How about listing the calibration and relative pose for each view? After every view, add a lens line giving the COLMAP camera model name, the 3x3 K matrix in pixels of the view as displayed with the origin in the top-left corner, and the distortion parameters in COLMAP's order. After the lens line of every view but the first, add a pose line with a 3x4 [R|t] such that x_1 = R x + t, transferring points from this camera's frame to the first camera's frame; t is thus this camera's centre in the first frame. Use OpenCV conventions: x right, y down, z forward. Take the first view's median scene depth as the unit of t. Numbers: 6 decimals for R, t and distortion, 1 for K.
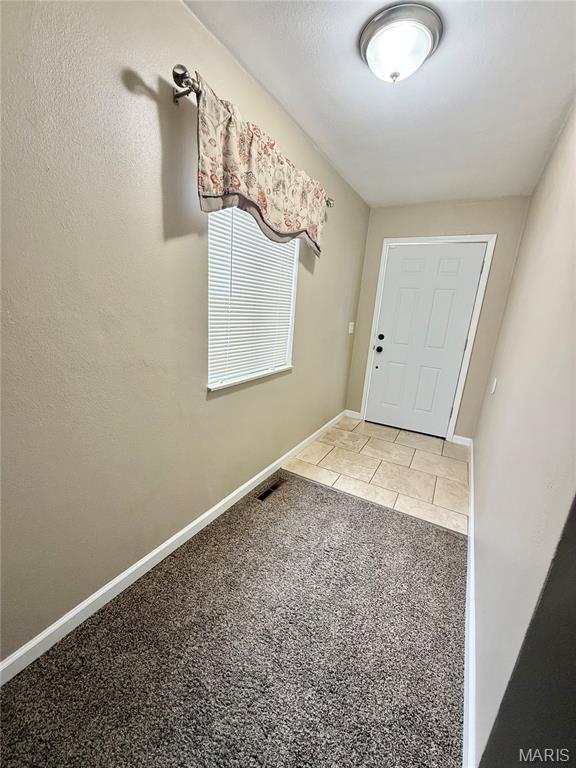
lens RADIAL K [[304.8, 0, 286.3], [0, 304.8, 384.6], [0, 0, 1]] dist [-0.002102, 0.000506]
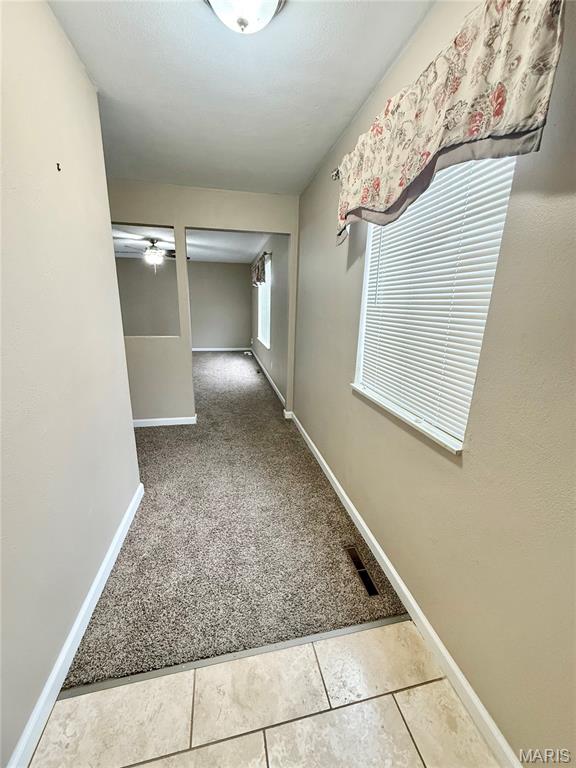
lens RADIAL K [[304.8, 0, 286.9], [0, 304.8, 384.4], [0, 0, 1]] dist [-0.002102, 0.000506]
pose [[-0.729015, 0.096613, -0.677645, 0.536232], [-0.243269, 0.888788, 0.388427, -0.283236], [0.639810, 0.448019, -0.624438, 1.186691]]
